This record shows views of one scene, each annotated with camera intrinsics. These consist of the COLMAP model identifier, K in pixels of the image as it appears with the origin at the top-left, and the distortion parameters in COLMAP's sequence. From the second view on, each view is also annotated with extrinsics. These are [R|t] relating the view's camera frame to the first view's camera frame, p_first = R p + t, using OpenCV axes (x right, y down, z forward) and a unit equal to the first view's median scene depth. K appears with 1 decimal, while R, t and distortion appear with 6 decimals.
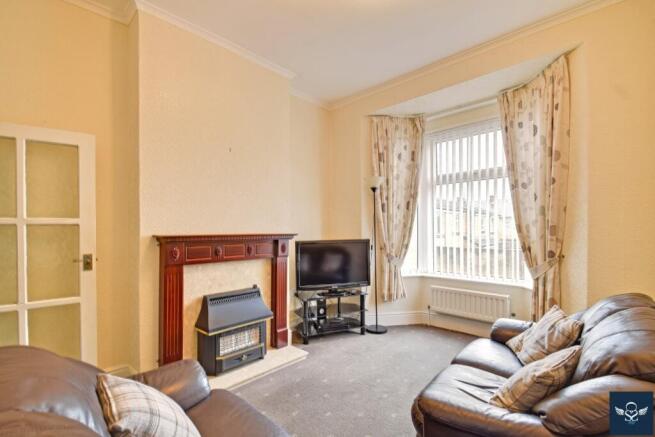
lens RADIAL K [[302.8, 0, 328.4], [0, 302.8, 224.4], [0, 0, 1]] dist [-0.005618, -0.000282]
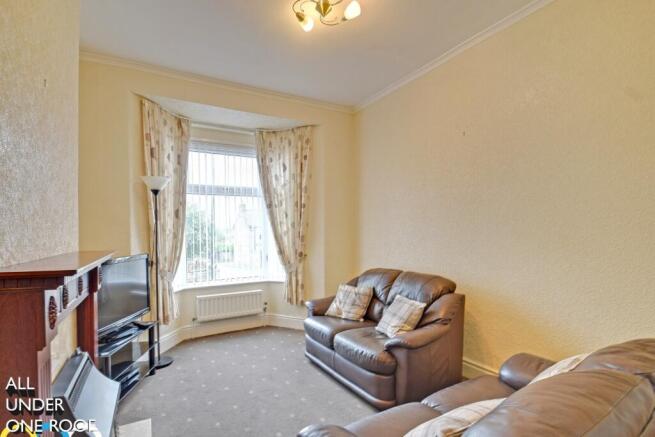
lens RADIAL K [[302.8, 0, 327.2], [0, 302.8, 233.3], [0, 0, 1]] dist [-0.005618, -0.000282]
pose [[0.290994, -0.000915, 0.956724, -0.565501], [-0.005266, 0.999983, 0.002558, -0.009720], [-0.956710, -0.005783, 0.290984, 0.369070]]
